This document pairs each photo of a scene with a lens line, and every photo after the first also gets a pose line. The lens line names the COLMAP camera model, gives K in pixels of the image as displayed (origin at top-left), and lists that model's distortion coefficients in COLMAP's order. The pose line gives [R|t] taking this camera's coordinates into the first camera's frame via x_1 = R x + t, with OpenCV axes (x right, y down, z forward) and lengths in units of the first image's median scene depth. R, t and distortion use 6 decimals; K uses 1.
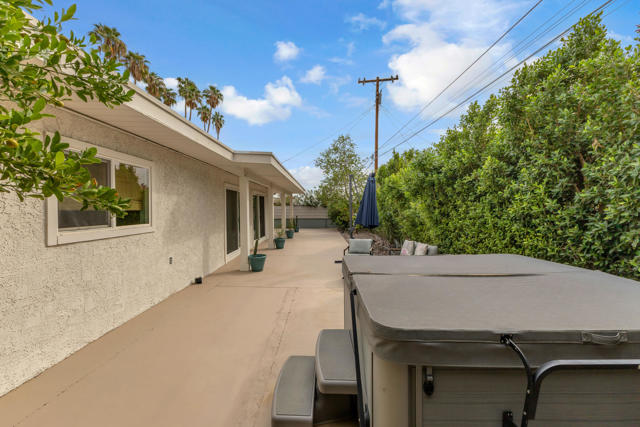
lens RADIAL K [[276.2, 0, 320.1], [0, 276.2, 210.8], [0, 0, 1]] dist [0.023140, -0.007509]
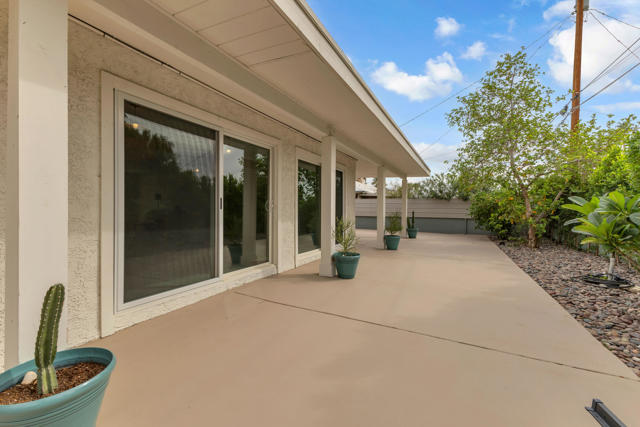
lens RADIAL K [[276.2, 0, 320.1], [0, 276.2, 210.8], [0, 0, 1]] dist [0.023140, -0.007509]
pose [[0.895803, 0.015684, -0.444175, 0.003587], [-0.017670, 0.999844, -0.000332, 0.020302], [0.444101, 0.008146, 0.895940, 0.362690]]
